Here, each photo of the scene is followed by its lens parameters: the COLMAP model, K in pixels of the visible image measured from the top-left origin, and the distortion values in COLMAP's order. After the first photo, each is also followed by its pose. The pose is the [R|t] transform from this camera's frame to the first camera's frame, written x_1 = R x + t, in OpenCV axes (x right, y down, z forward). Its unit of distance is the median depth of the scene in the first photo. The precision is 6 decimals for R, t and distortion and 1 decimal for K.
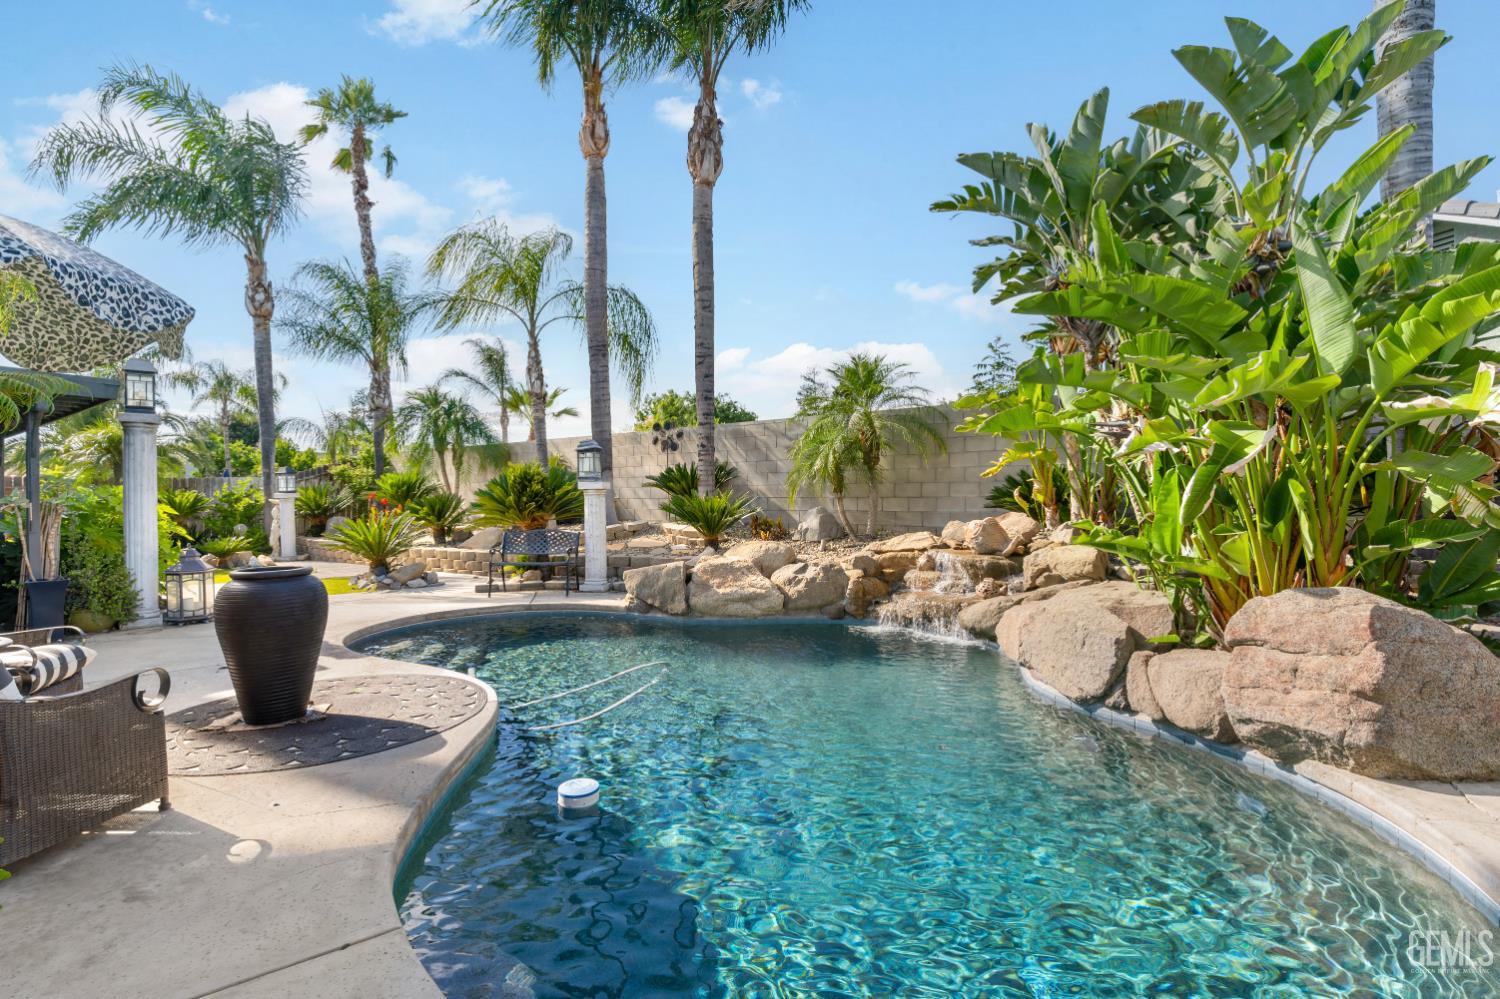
lens RADIAL K [[738.0, 0, 746.9], [0, 738.0, 500.4], [0, 0, 1]] dist [0.002239, 0.000350]
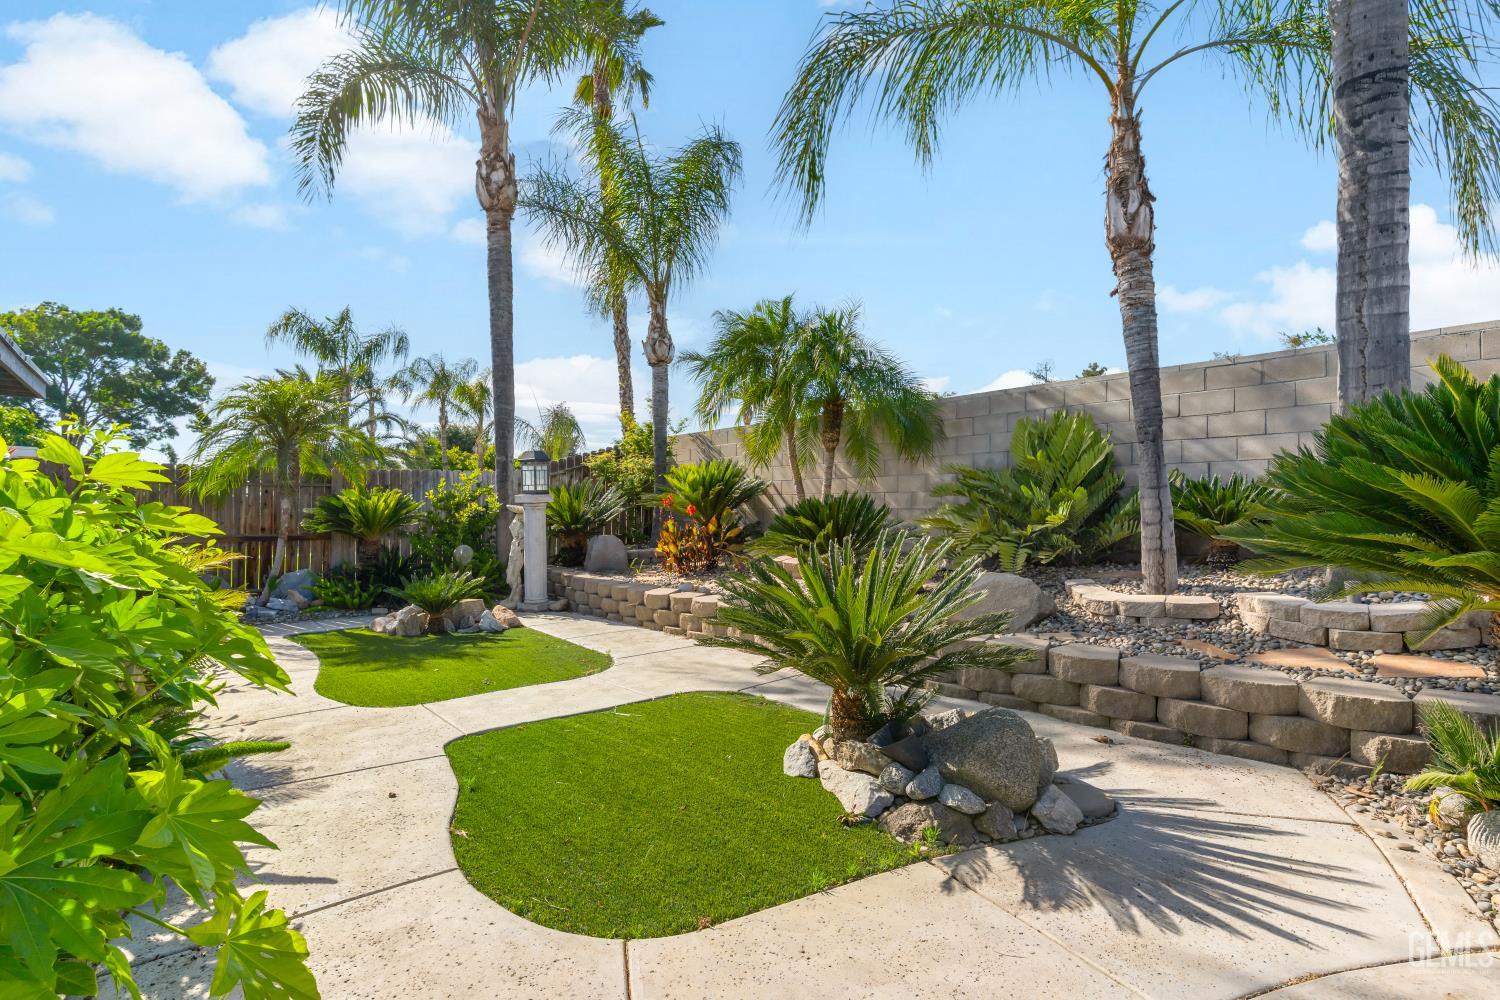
lens RADIAL K [[738.0, 0, 752.5], [0, 738.0, 500.1], [0, 0, 1]] dist [0.002239, 0.000350]
pose [[0.976876, 0.006143, -0.213720, -0.317677], [-0.010534, 0.999756, -0.019411, 0.003980], [0.213548, 0.021213, 0.976702, 0.448821]]
